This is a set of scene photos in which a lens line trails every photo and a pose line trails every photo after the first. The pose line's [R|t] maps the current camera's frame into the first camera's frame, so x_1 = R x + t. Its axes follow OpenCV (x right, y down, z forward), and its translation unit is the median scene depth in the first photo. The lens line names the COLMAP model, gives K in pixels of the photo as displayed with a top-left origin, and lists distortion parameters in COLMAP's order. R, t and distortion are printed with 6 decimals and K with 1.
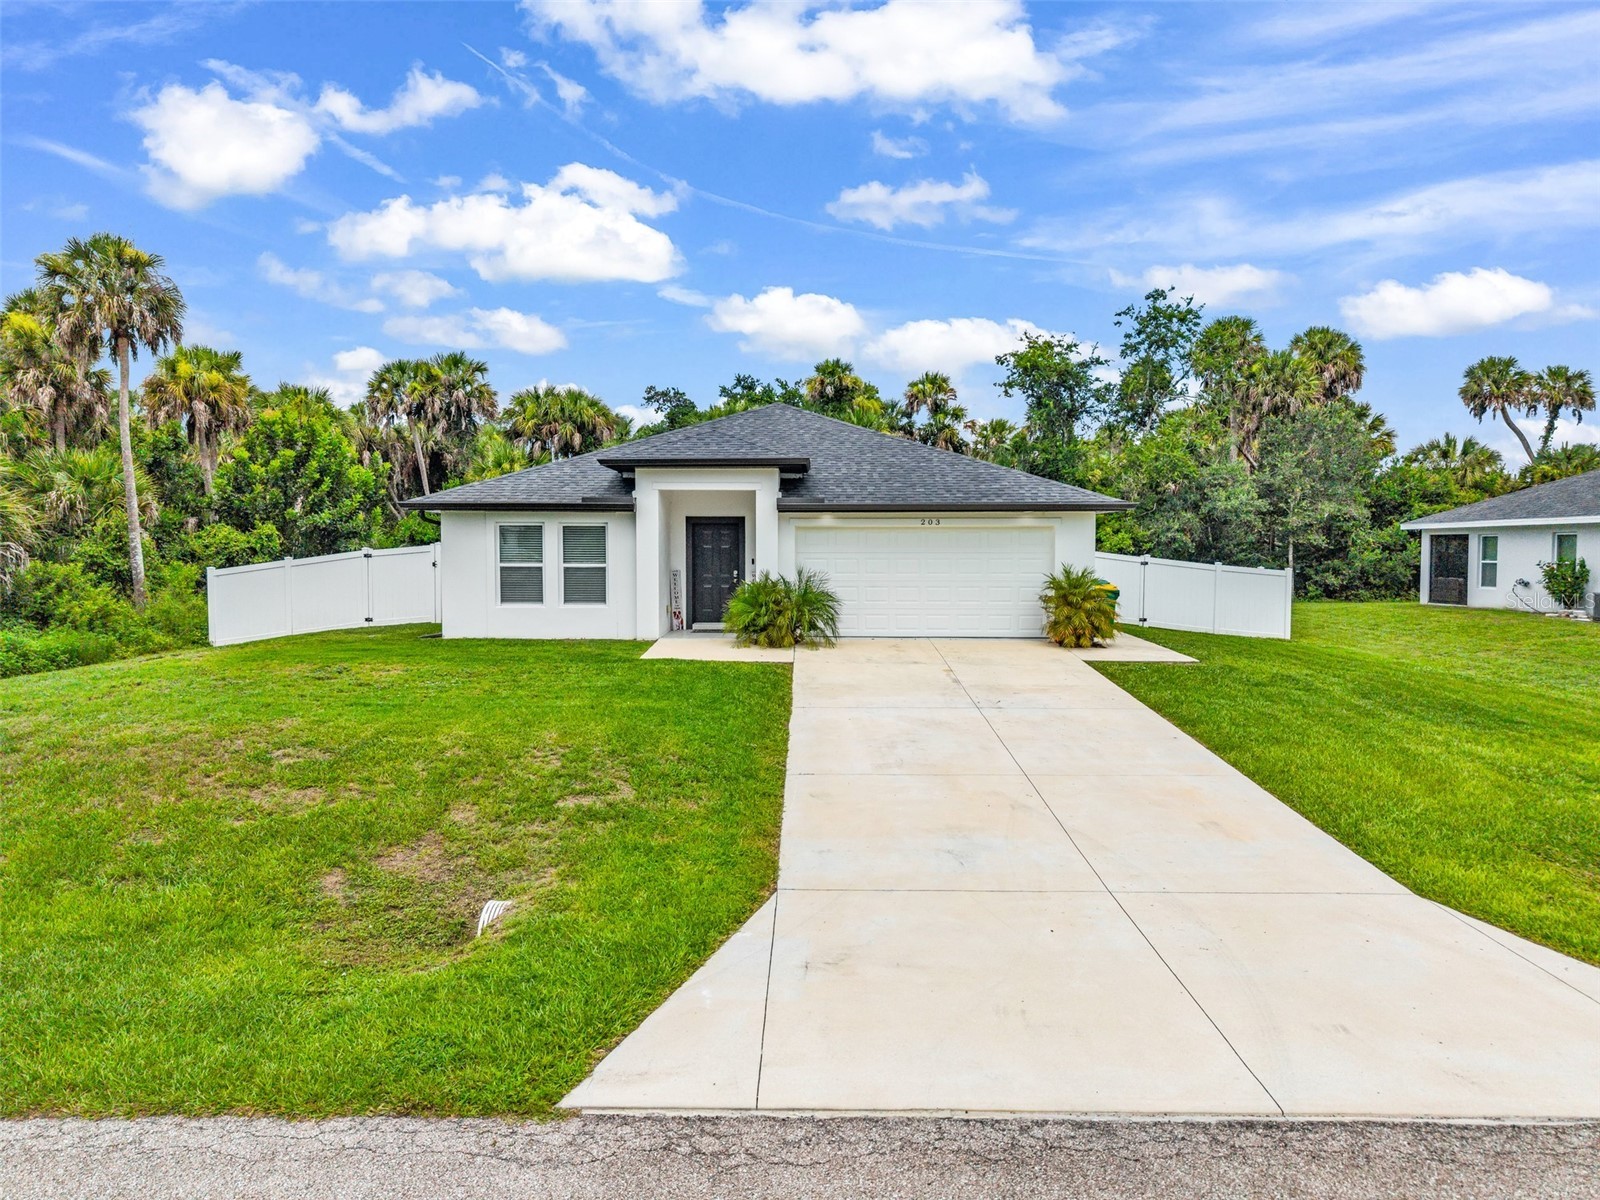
lens RADIAL K [[1075.3, 0, 800.0], [0, 1075.3, 600.0], [0, 0, 1]] dist [0.023768, -0.022830]
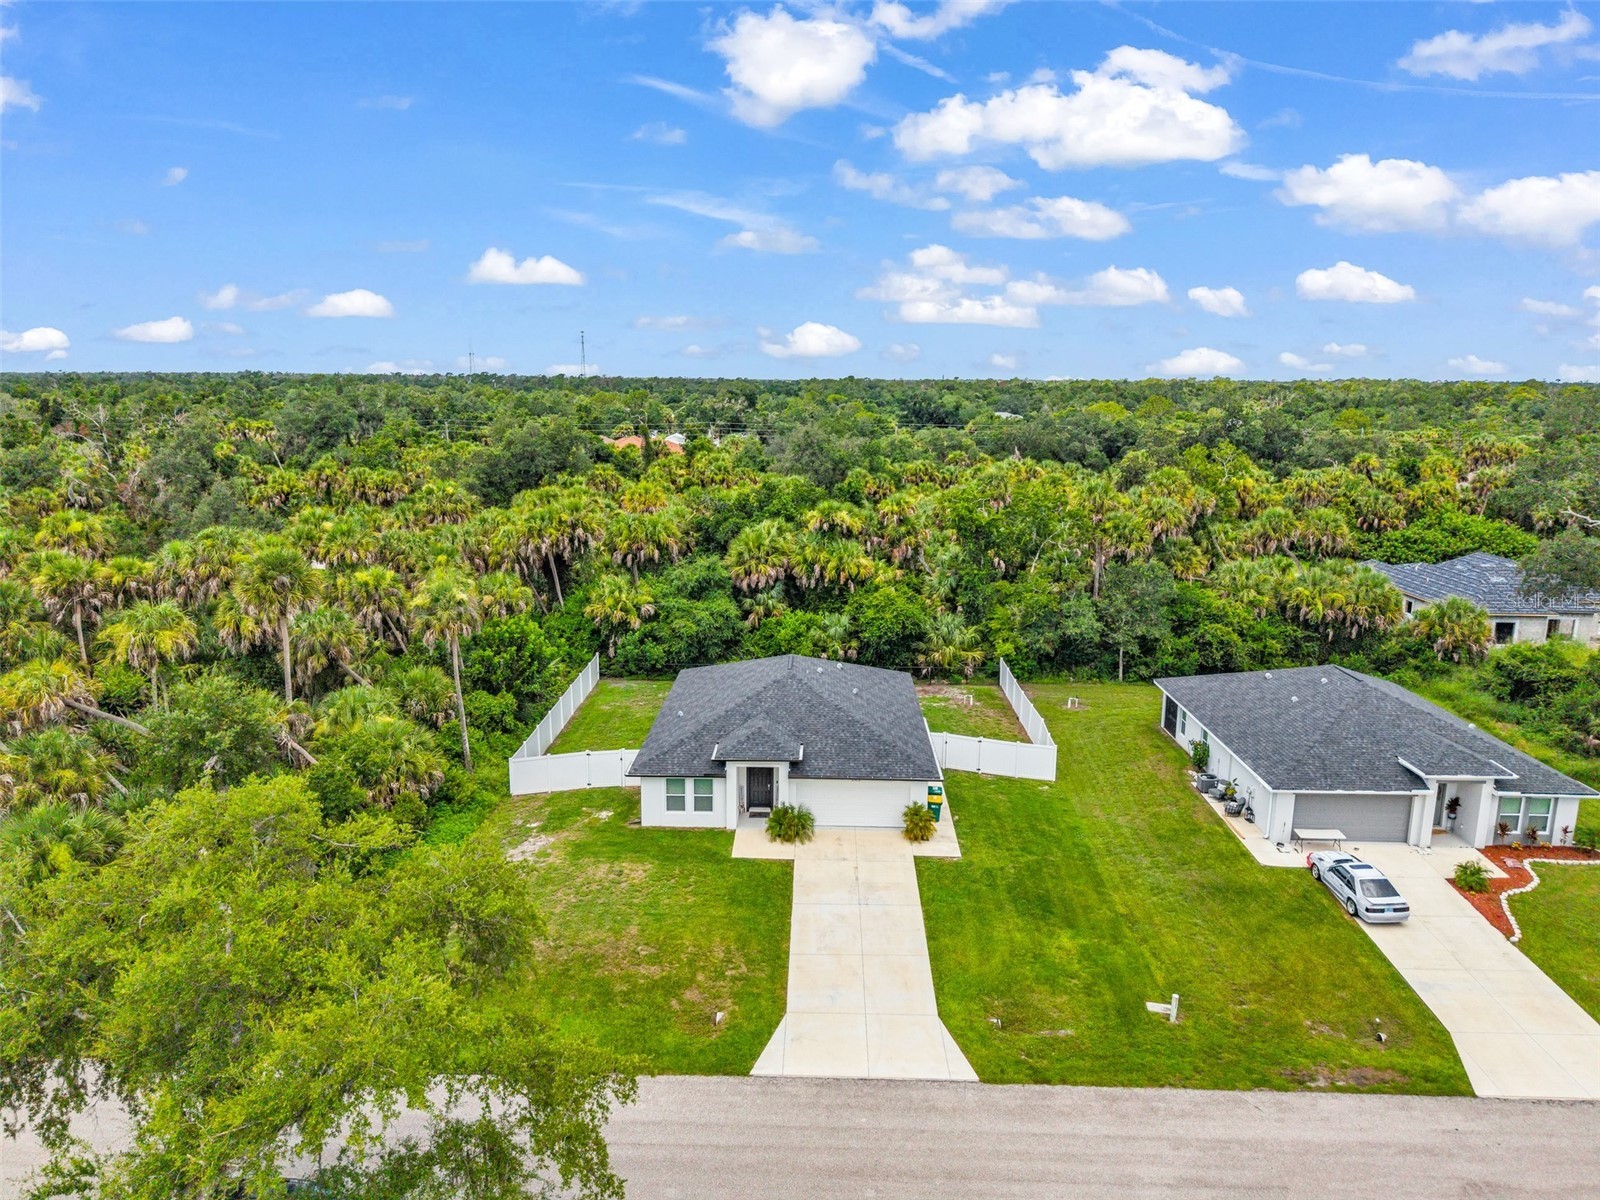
lens RADIAL K [[1070.9, 0, 800.0], [0, 1070.9, 600.0], [0, 0, 1]] dist [0.030614, -0.030600]
pose [[0.999869, 0.008818, -0.013564, 0.023623], [-0.006561, 0.987377, 0.158253, -0.622027], [0.014788, -0.158143, 0.987305, -0.905377]]
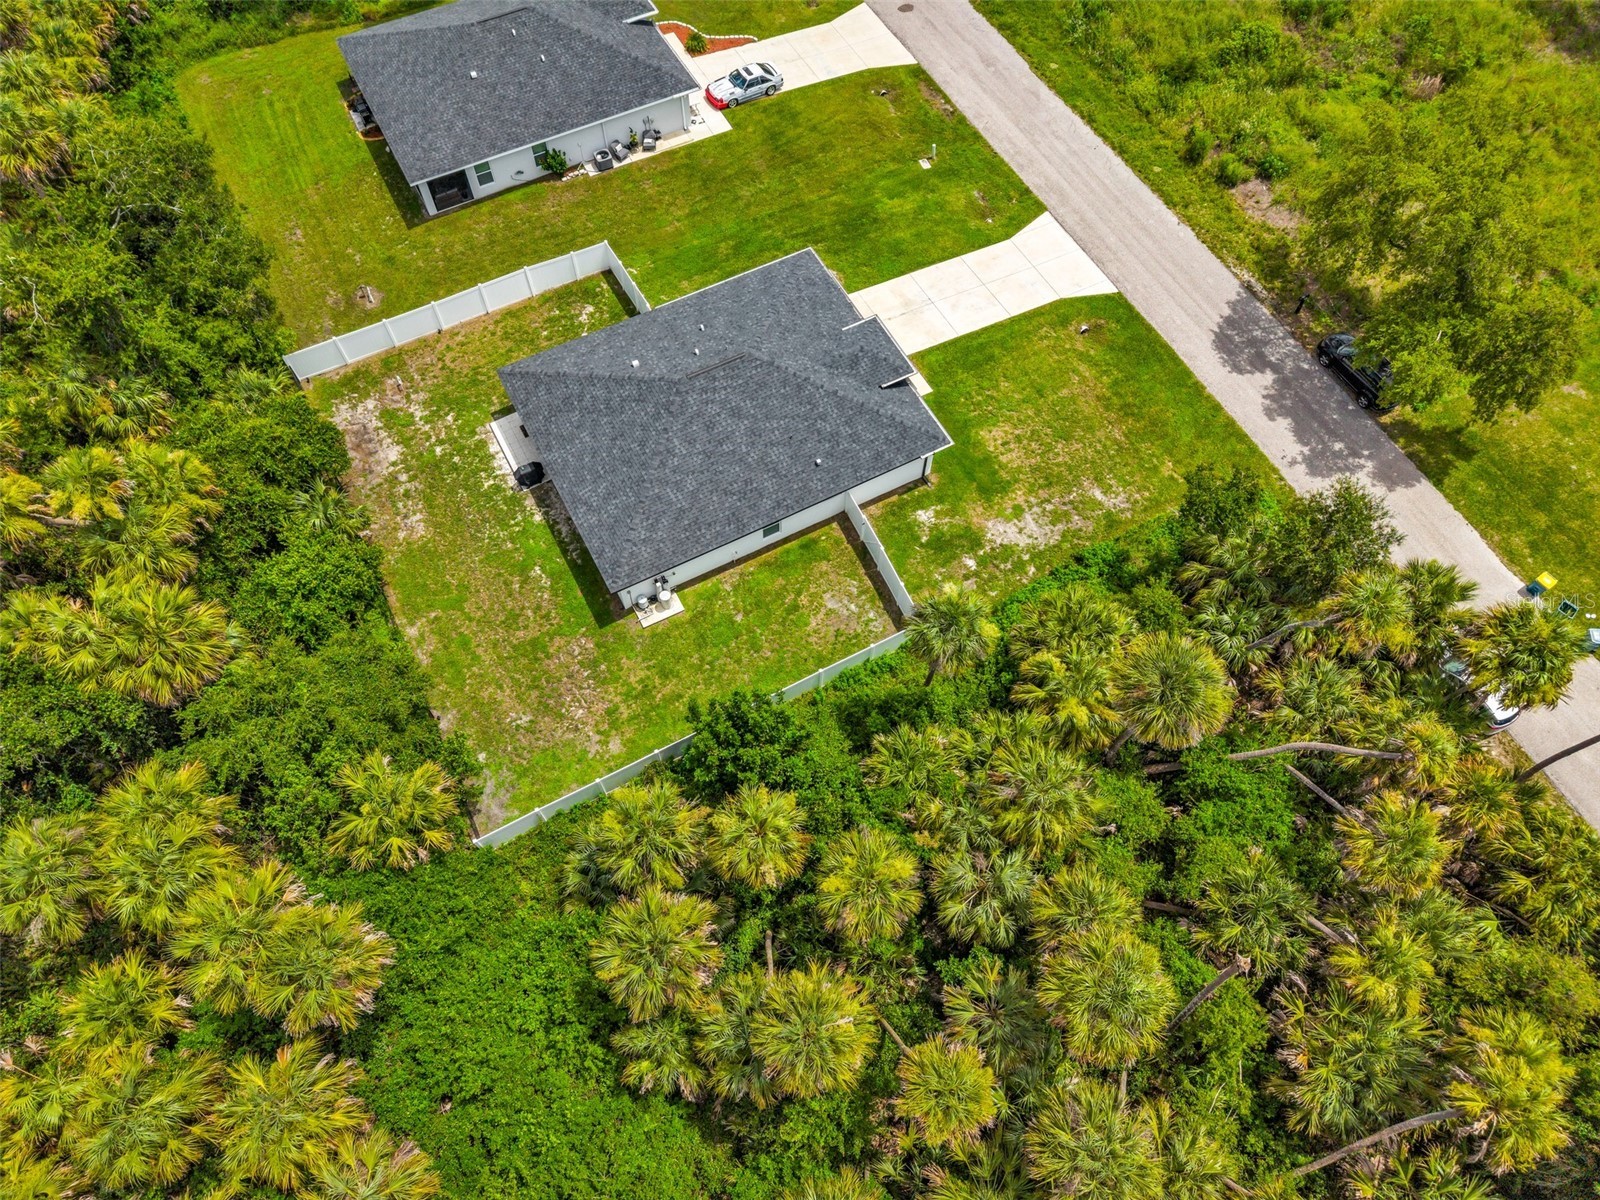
lens RADIAL K [[1075.3, 0, 800.0], [0, 1075.3, 600.0], [0, 0, 1]] dist [0.023768, -0.022830]
pose [[-0.474995, -0.773712, 0.419225, -1.120047], [0.042824, 0.455511, 0.889200, -1.567098], [-0.878946, 0.440319, -0.183232, 1.424564]]
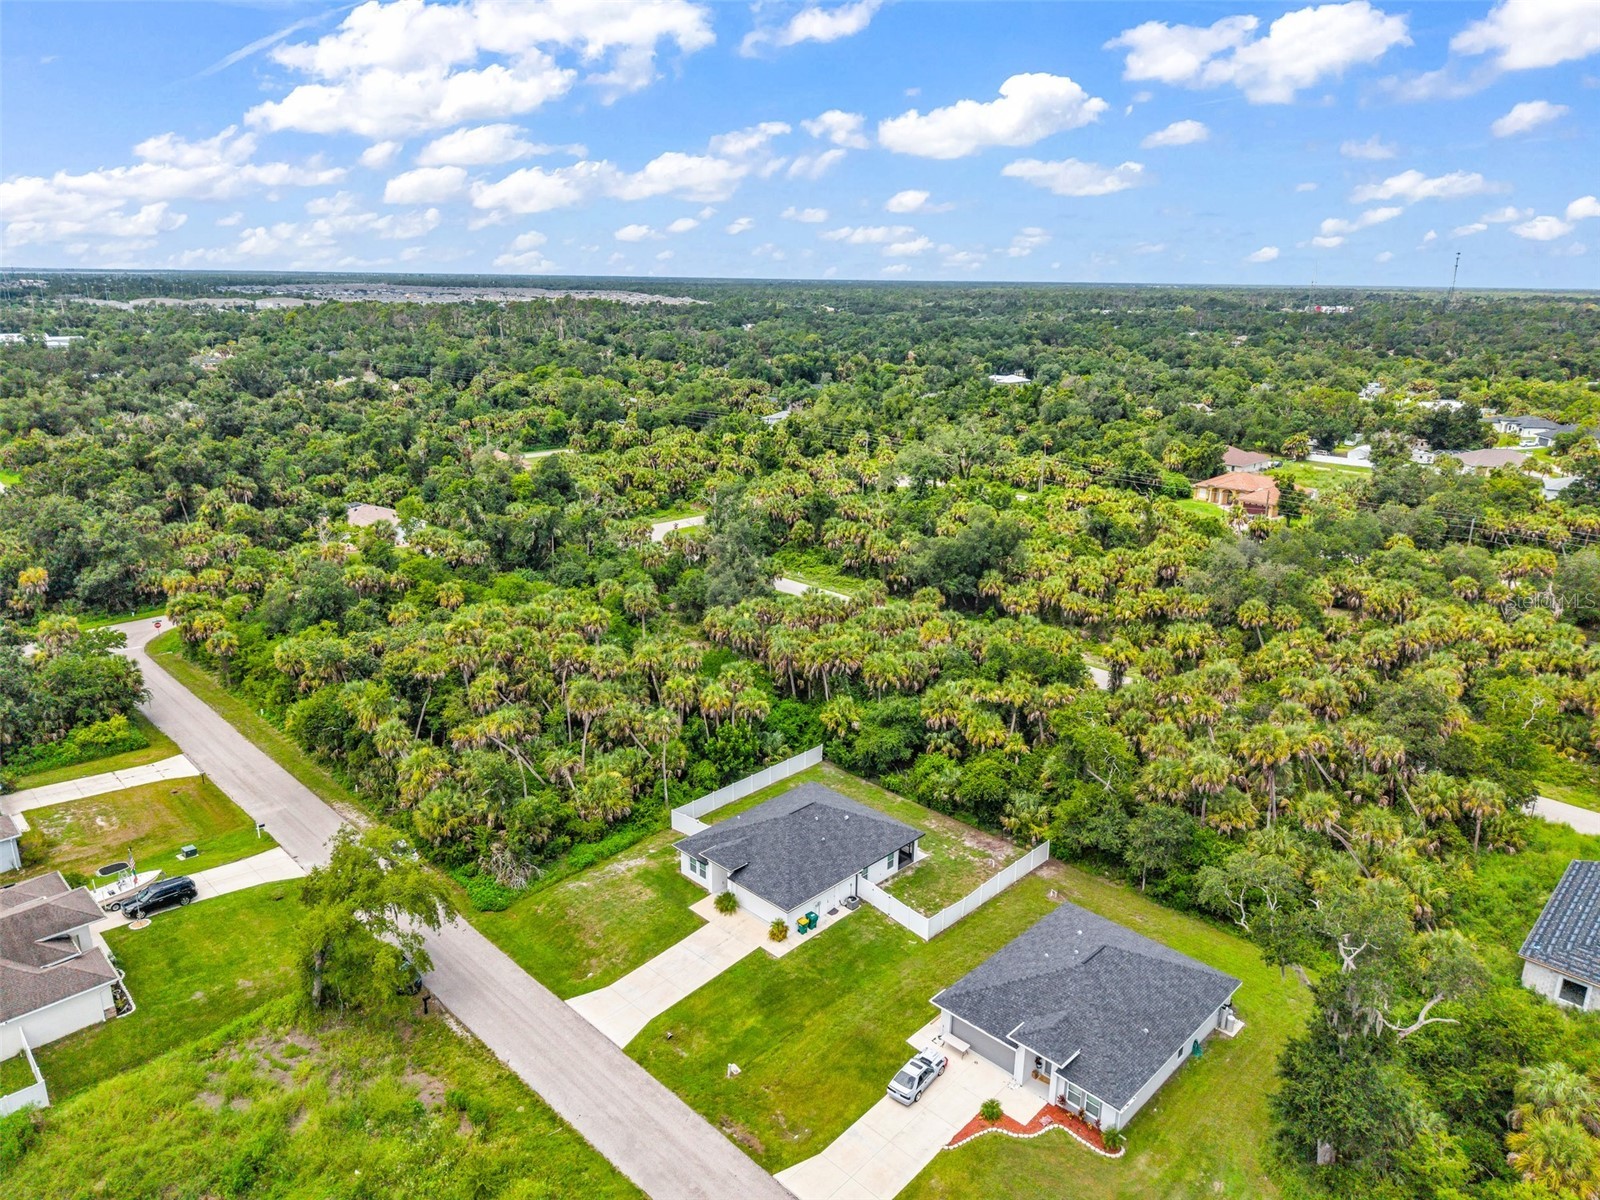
lens RADIAL K [[1070.7, 0, 800.0], [0, 1070.7, 600.0], [0, 0, 1]] dist [0.027536, -0.001003]
pose [[0.719077, 0.207020, -0.663379, 2.059156], [-0.042229, 0.965850, 0.255638, -1.671897], [0.693646, -0.155810, 0.703262, -1.193255]]
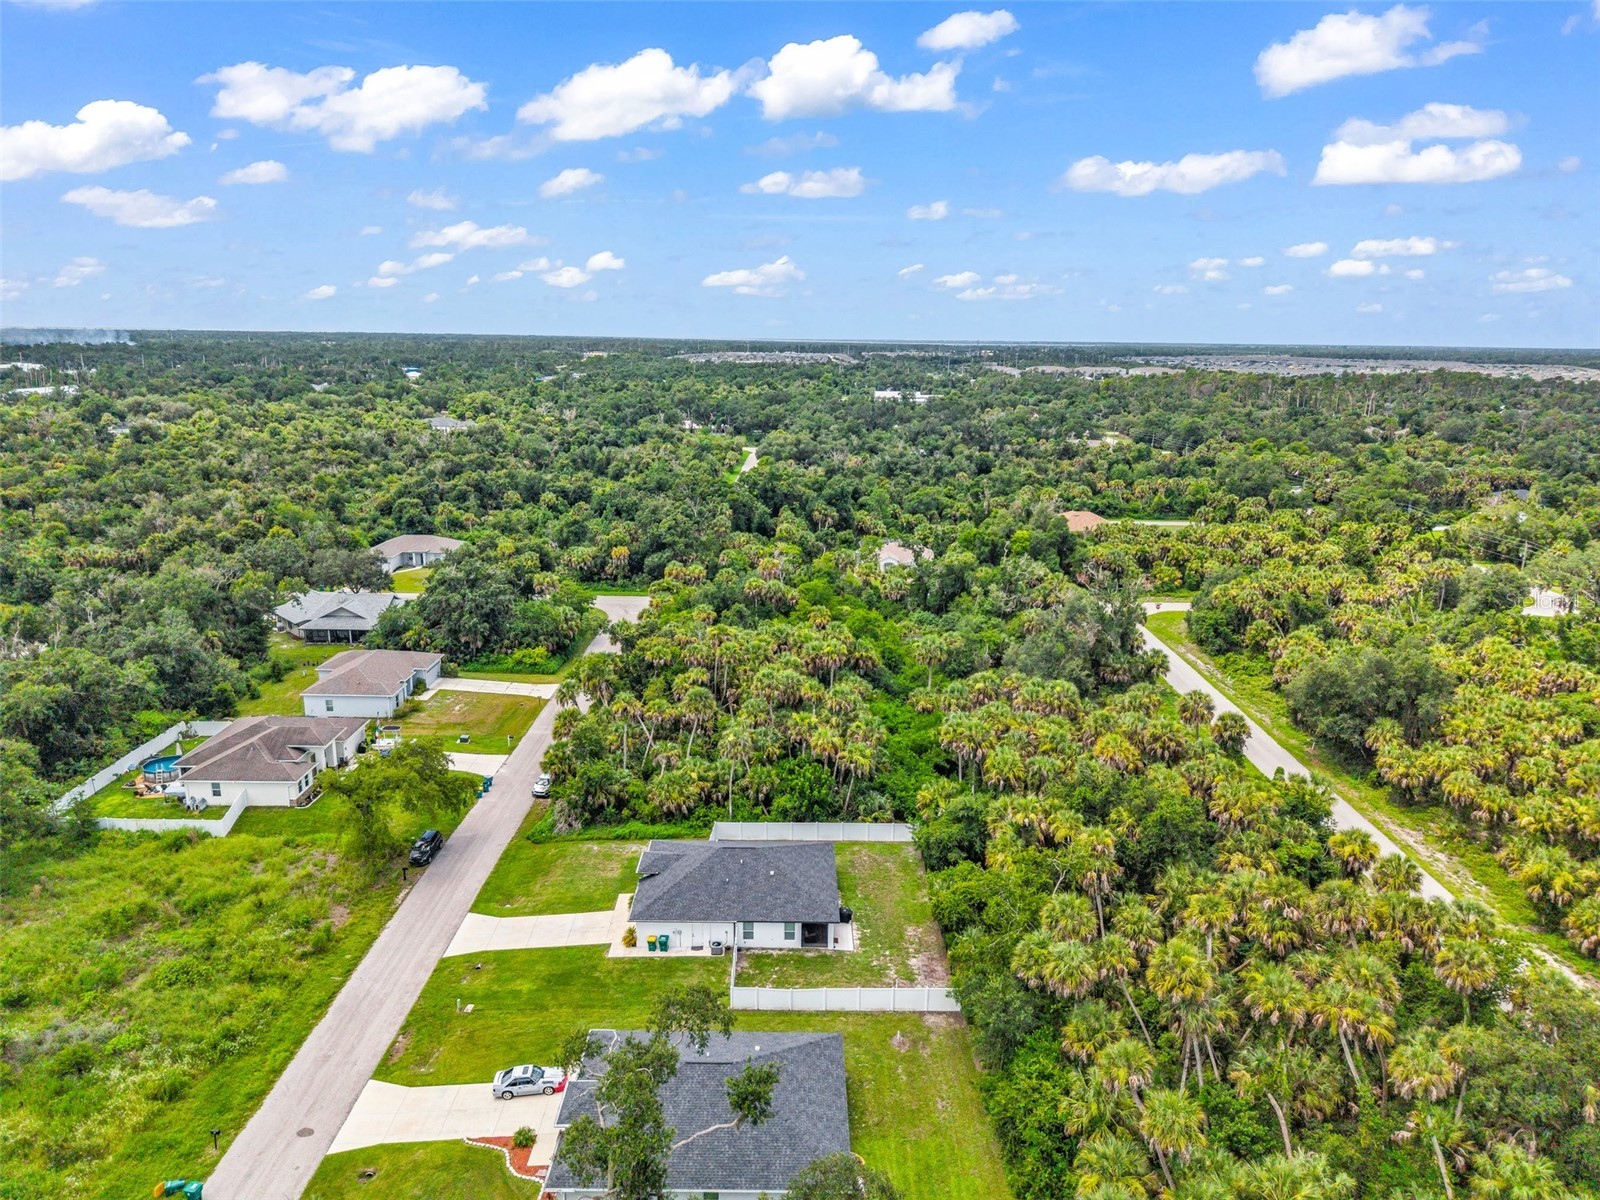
lens RADIAL K [[1070.9, 0, 800.0], [0, 1070.9, 600.0], [0, 0, 1]] dist [0.030614, -0.030600]
pose [[0.013563, 0.237763, -0.971229, 3.088656], [-0.060120, 0.969754, 0.236563, -1.762149], [0.998099, 0.055182, 0.027447, 1.113799]]
